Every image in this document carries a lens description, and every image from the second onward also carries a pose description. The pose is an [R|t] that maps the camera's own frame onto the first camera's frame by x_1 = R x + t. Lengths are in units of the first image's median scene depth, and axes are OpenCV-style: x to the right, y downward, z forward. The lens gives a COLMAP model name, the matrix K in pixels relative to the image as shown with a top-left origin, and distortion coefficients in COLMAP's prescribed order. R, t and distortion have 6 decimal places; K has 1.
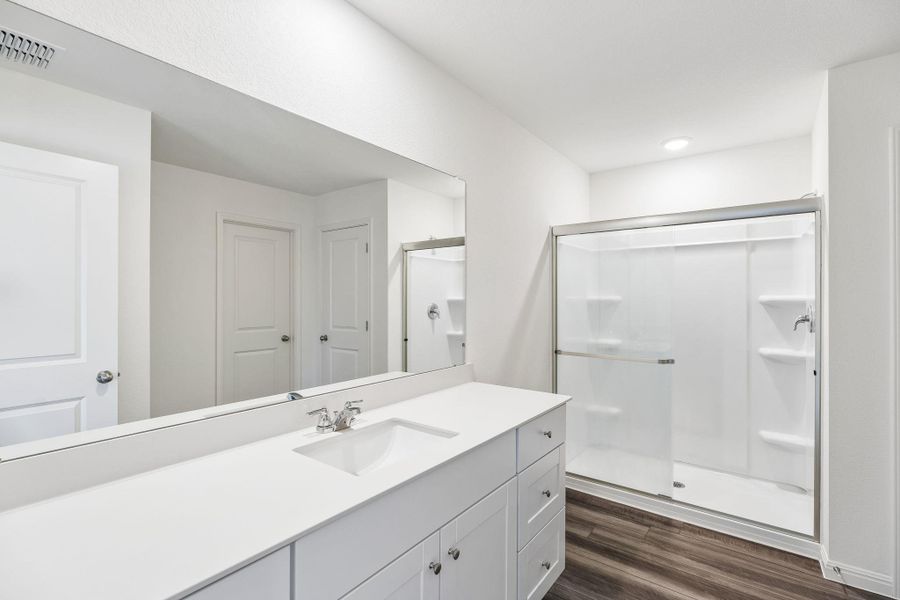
lens RADIAL K [[412.5, 0, 450.0], [0, 412.5, 300.0], [0, 0, 1]] dist [0.001434, 0.000041]
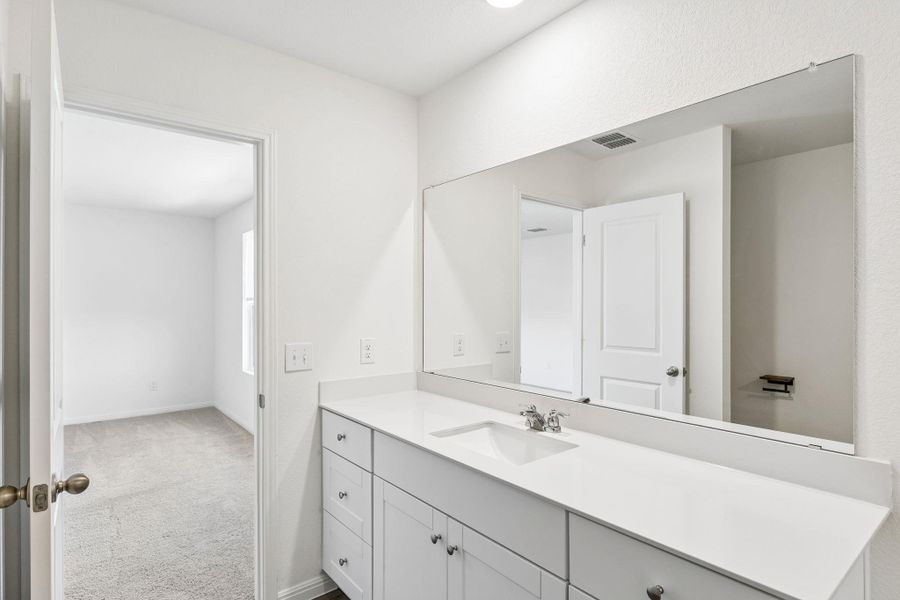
lens RADIAL K [[485.1, 0, 465.3], [0, 485.1, 306.0], [0, 0, 1]] dist [-0.001369, -0.000315]
pose [[-0.215657, 0.008359, -0.976434, 0.925385], [0.004199, 0.999962, 0.007633, -0.023262], [0.976460, -0.002454, -0.215683, 0.975397]]
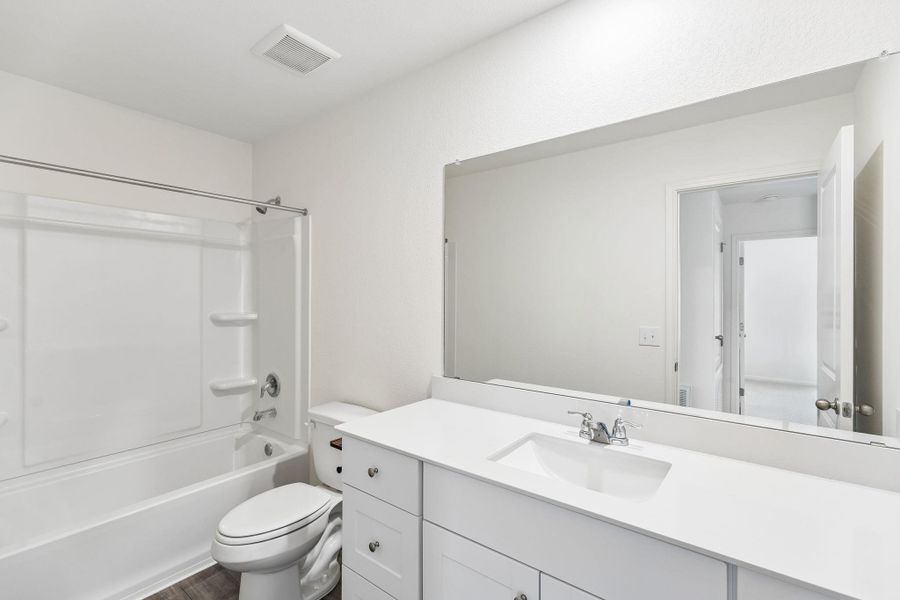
lens RADIAL K [[405.7, 0, 450.0], [0, 405.7, 300.0], [0, 0, 1]] dist [-0.000247, 0.000083]
pose [[0.003423, 0.006610, -0.999972, 0.608045], [0.003314, 0.999973, 0.006622, -0.022794], [0.999989, -0.003337, 0.003401, 0.581164]]
